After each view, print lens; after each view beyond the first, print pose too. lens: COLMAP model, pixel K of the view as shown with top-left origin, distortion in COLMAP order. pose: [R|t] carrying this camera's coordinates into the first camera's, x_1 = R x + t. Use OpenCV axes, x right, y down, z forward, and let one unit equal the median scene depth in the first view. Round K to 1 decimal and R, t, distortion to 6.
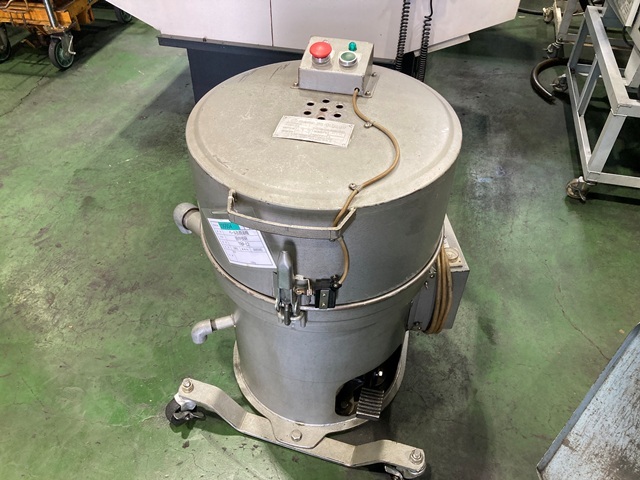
lens RADIAL K [[531.7, 0, 317.7], [0, 531.7, 238.1], [0, 0, 1]] dist [0.001573, 0.016842]
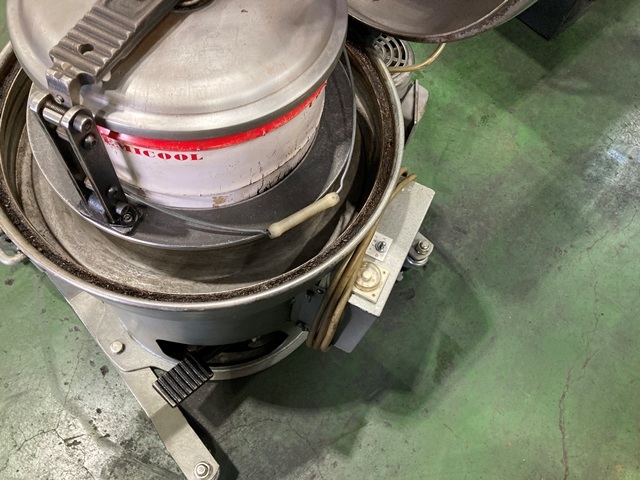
lens RADIAL K [[531.7, 0, 317.7], [0, 531.7, 238.1], [0, 0, 1]] dist [0.001573, 0.016842]
pose [[0.847025, 0.511827, -0.143464, 0.177808], [-0.435350, 0.822841, 0.365244, -0.128642], [0.304989, -0.246914, 0.919791, 0.307808]]
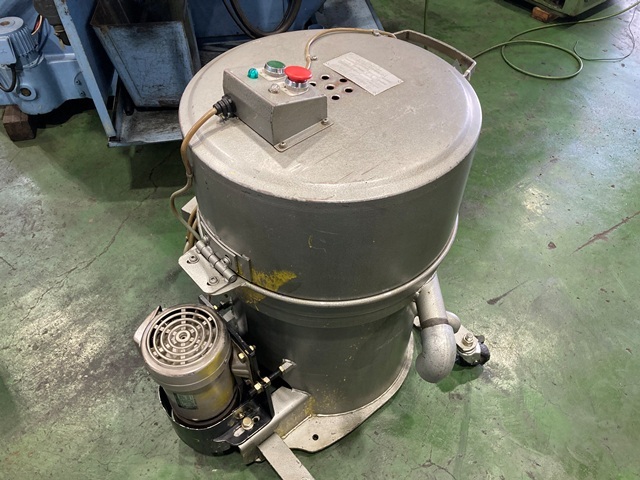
lens RADIAL K [[531.7, 0, 317.7], [0, 531.7, 238.1], [0, 0, 1]] dist [0.001573, 0.016842]
pose [[-0.806177, -0.441791, 0.393573, -0.246551], [0.402982, 0.077066, 0.911957, -0.589652], [-0.433226, 0.893802, 0.115905, 0.627367]]
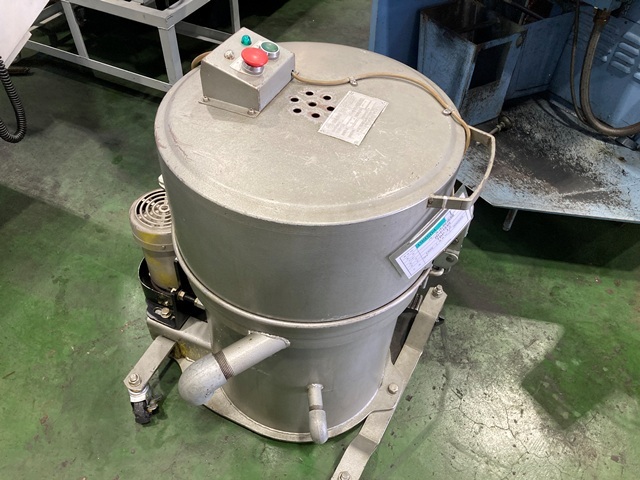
lens RADIAL K [[531.7, 0, 317.7], [0, 531.7, 238.1], [0, 0, 1]] dist [0.001573, 0.016842]
pose [[0.191129, -0.715996, 0.671430, -0.413105], [0.643558, 0.607907, 0.465061, -0.284613], [-0.741150, 0.343217, 0.576974, 0.307027]]
